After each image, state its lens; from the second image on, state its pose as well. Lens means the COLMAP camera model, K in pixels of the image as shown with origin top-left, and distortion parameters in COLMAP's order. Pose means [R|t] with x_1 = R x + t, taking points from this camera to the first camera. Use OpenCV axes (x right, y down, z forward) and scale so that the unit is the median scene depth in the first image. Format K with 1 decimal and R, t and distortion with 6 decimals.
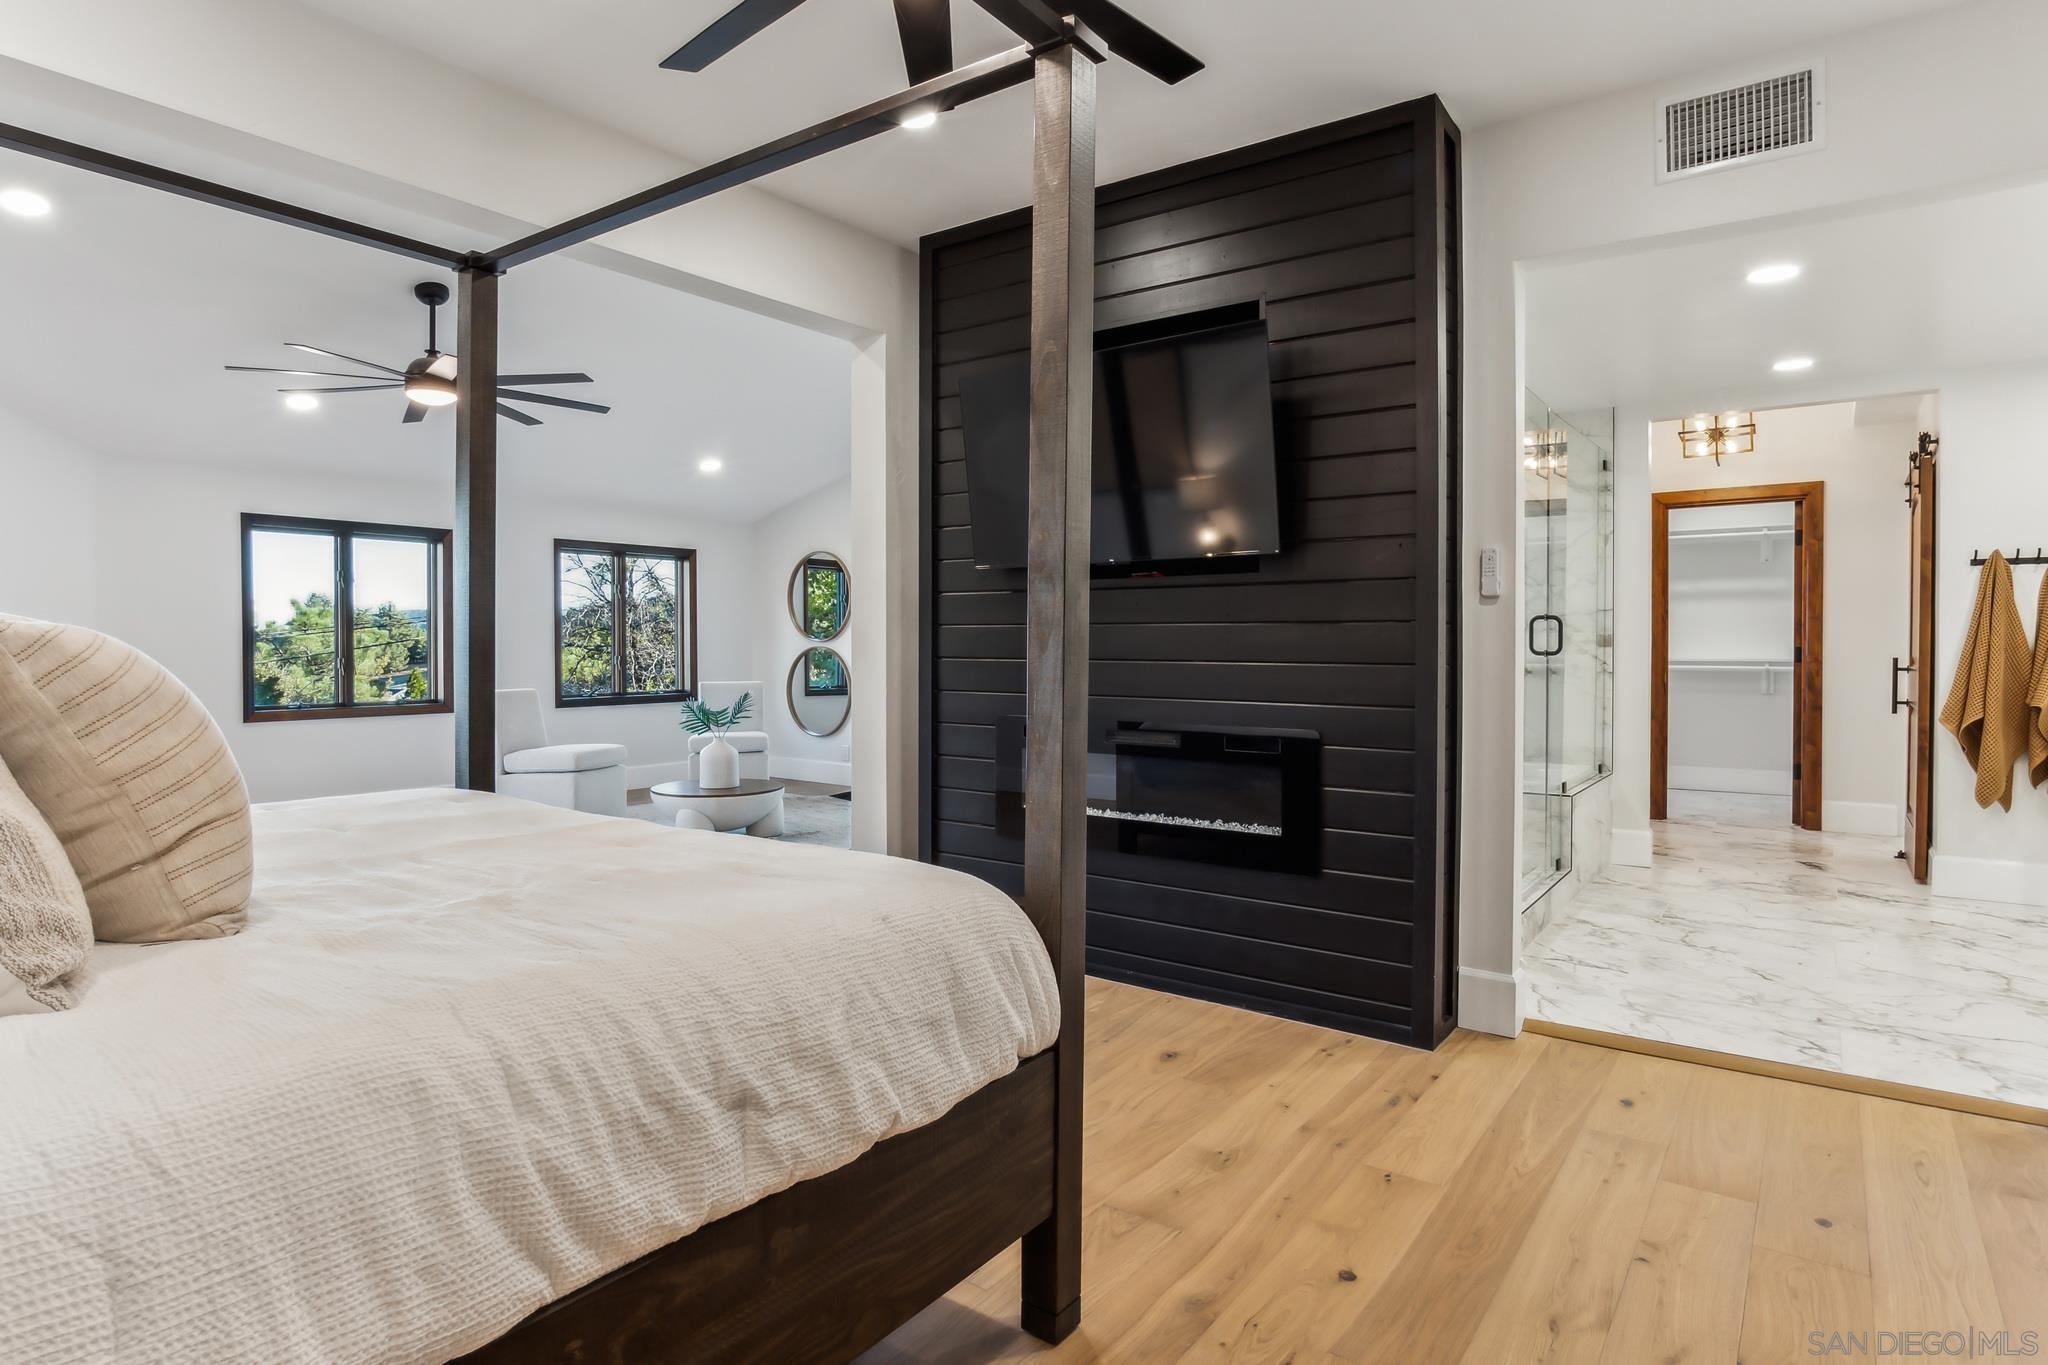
lens RADIAL K [[1111.2, 0, 1011.5], [0, 1111.2, 646.5], [0, 0, 1]] dist [-0.033266, 0.007724]
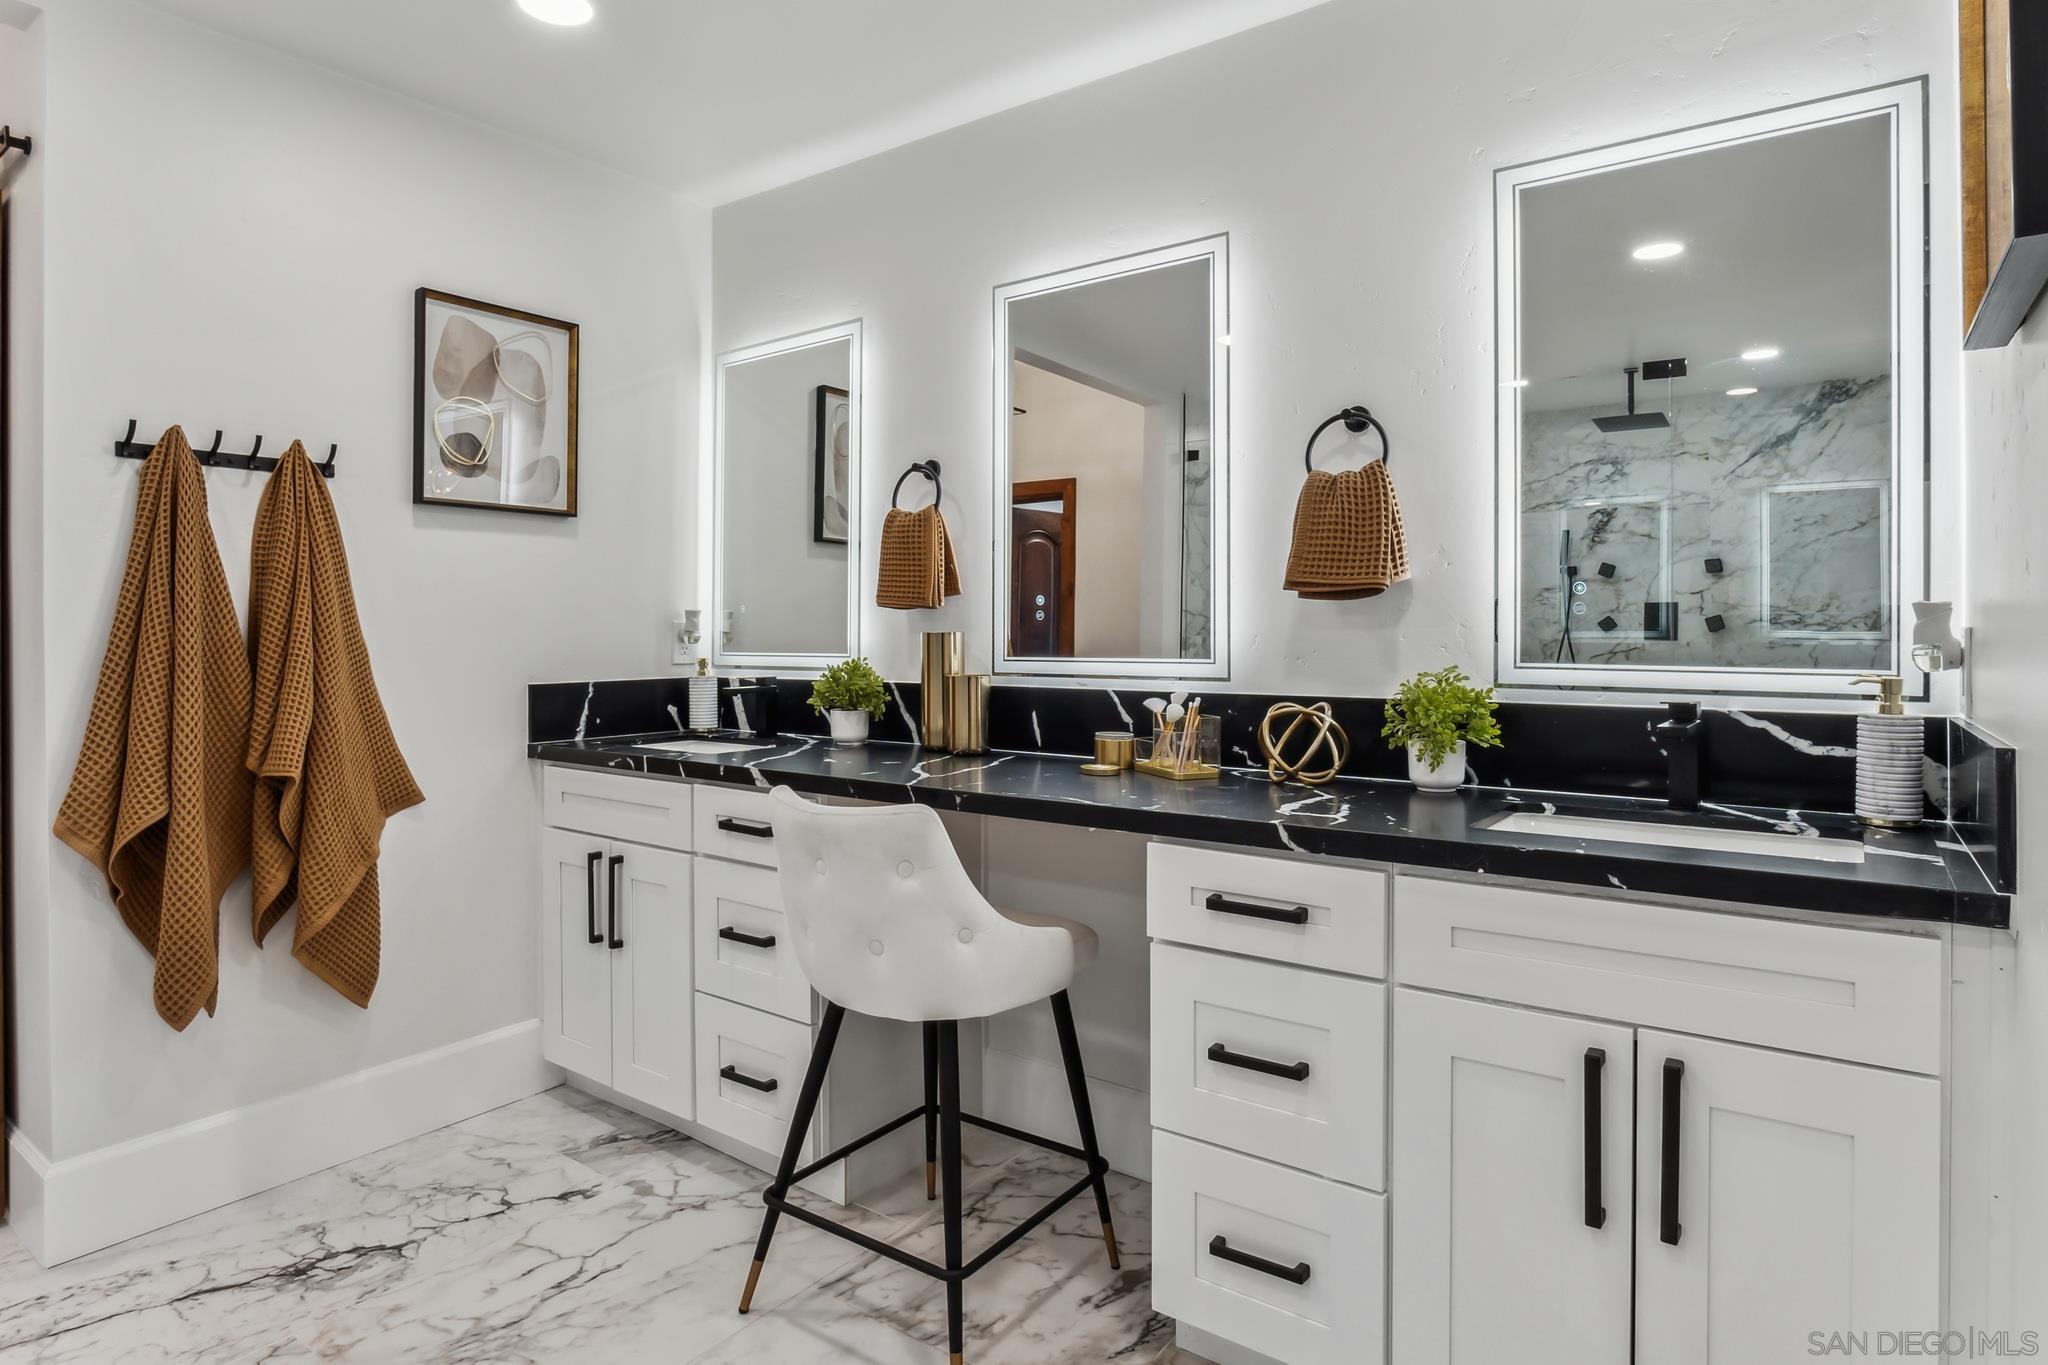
lens RADIAL K [[1111.2, 0, 1002.3], [0, 1111.2, 647.3], [0, 0, 1]] dist [-0.033266, 0.007724]
pose [[-0.002465, -0.012185, 0.999923, 0.483277], [0.013856, 0.999829, 0.012218, -0.000642], [-0.999901, 0.013885, -0.002296, 0.696026]]
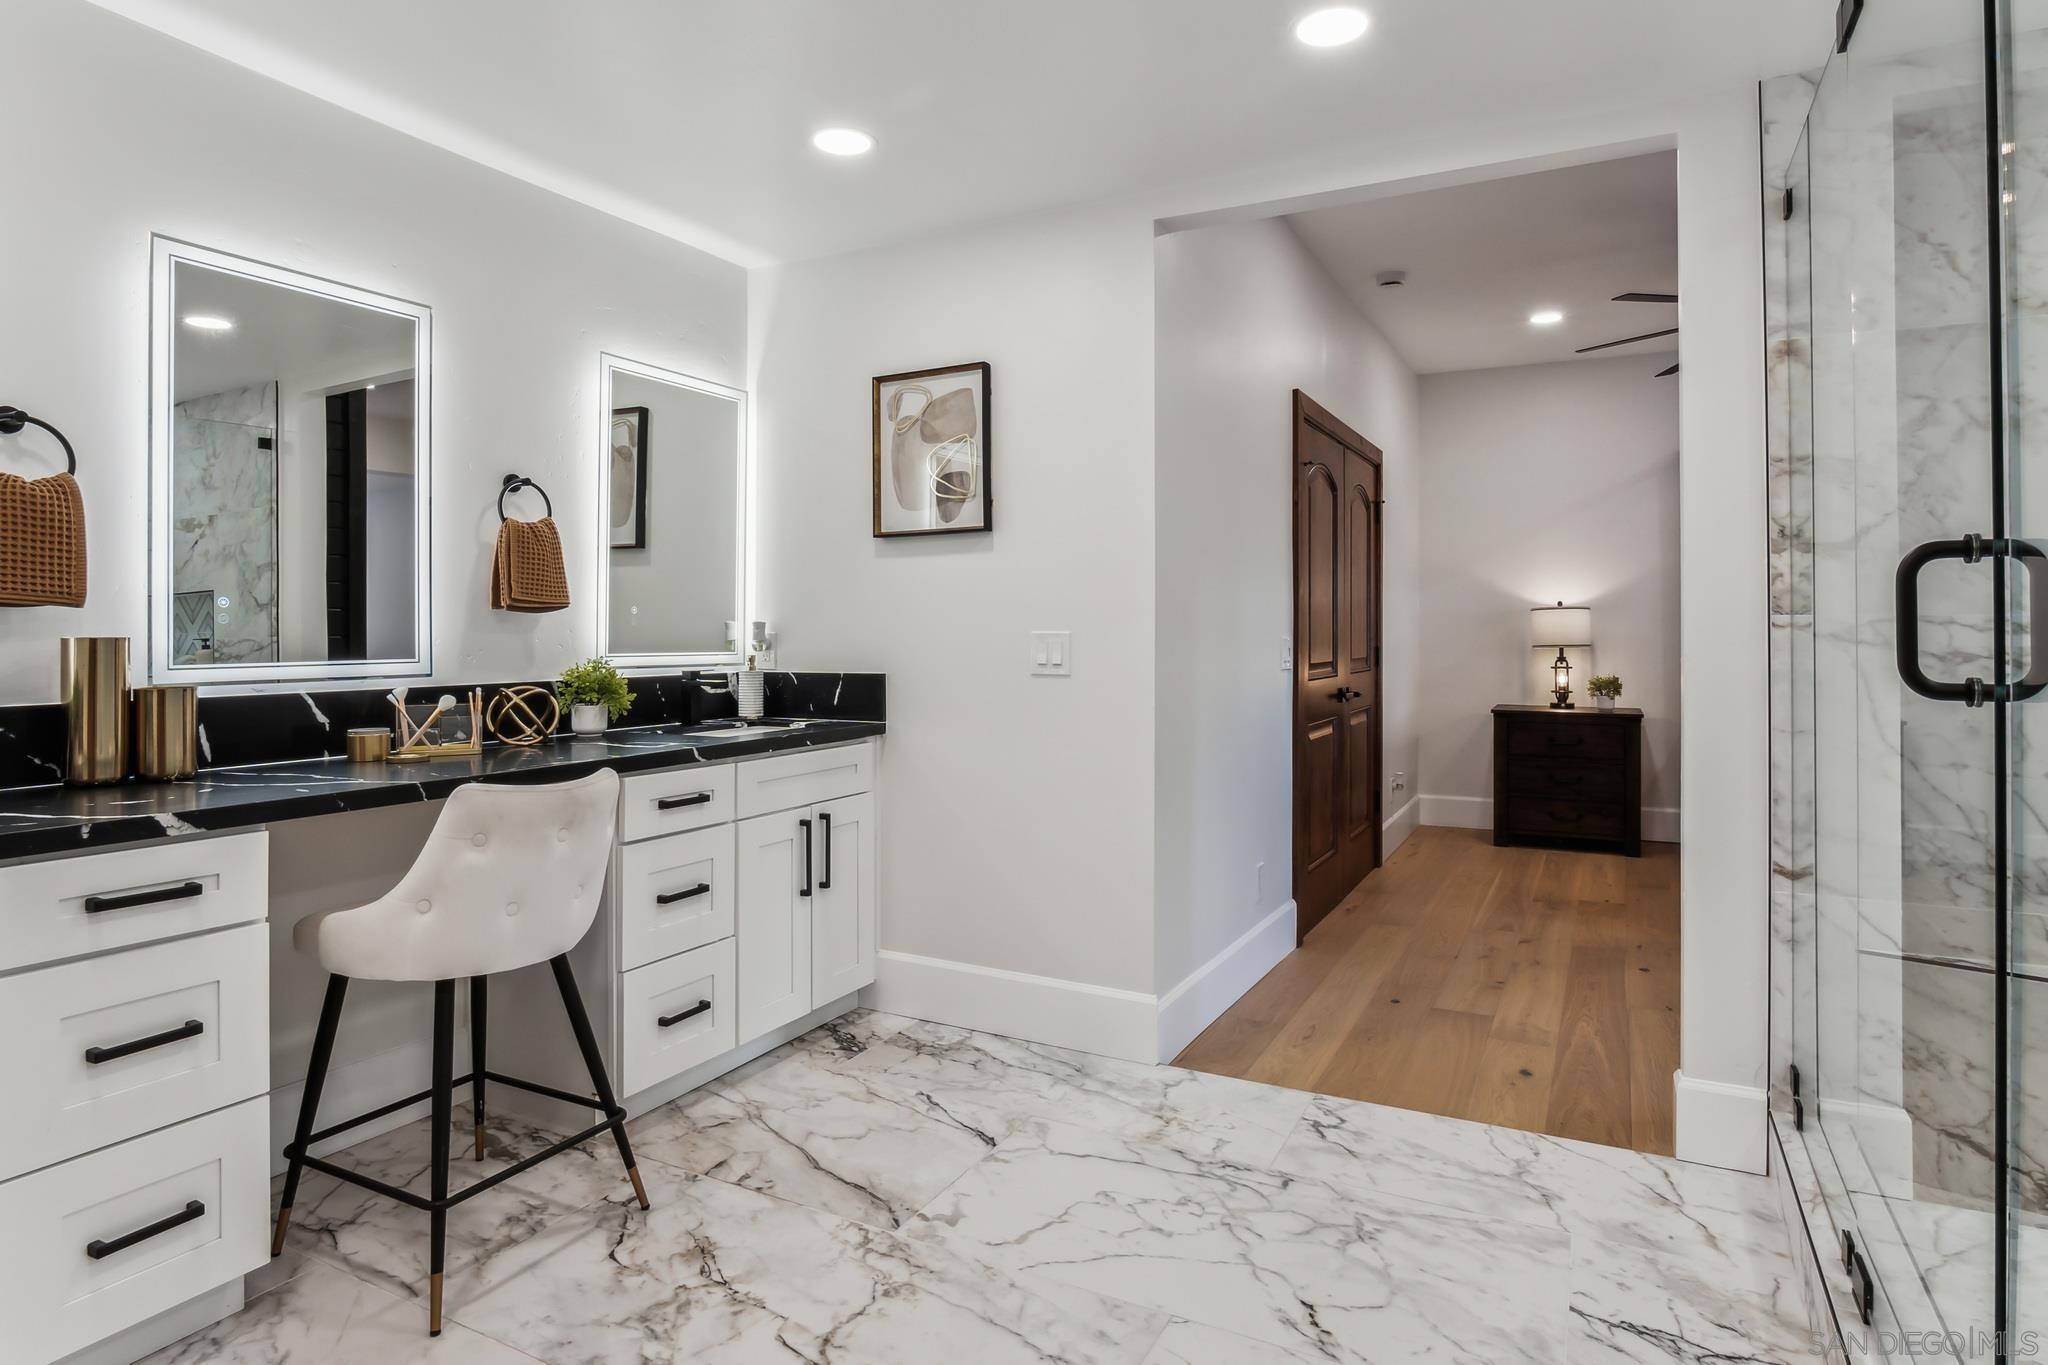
lens RADIAL K [[1111.2, 0, 1075.0], [0, 1111.2, 628.2], [0, 0, 1]] dist [-0.033266, 0.007724]
pose [[-0.983249, -0.001956, -0.182260, 0.709214], [-0.004263, 0.999916, 0.012262, -0.011417], [0.182220, 0.012833, -0.983174, 1.174325]]
